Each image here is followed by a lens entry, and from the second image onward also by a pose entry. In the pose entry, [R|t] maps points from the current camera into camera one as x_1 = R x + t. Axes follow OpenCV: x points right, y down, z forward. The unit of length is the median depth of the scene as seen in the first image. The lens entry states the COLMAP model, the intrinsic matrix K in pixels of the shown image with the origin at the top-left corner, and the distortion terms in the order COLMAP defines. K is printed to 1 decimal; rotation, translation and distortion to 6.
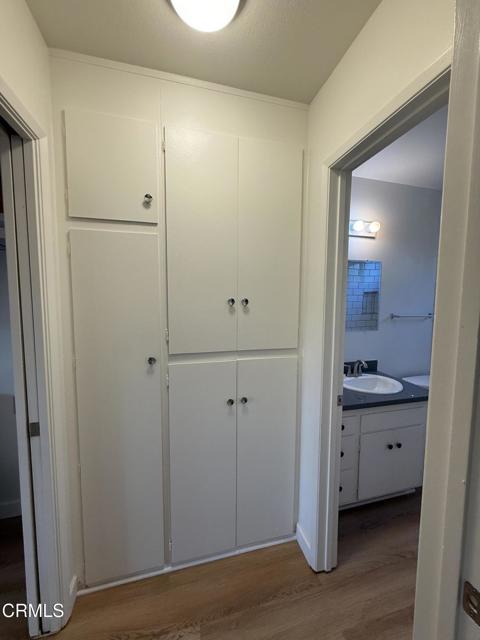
lens RADIAL K [[253.9, 0, 243.5], [0, 253.9, 317.9], [0, 0, 1]] dist [-0.001541, 0.000260]
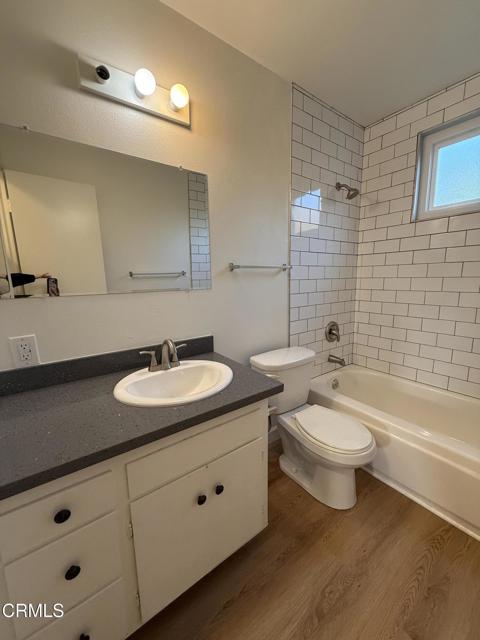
lens RADIAL K [[253.9, 0, 238.2], [0, 253.9, 320.5], [0, 0, 1]] dist [-0.001541, 0.000260]
pose [[0.937962, -0.082729, 0.336724, 0.407037], [0.053697, 0.994061, 0.094654, 0.075914], [-0.342555, -0.070701, 0.936834, 0.410309]]
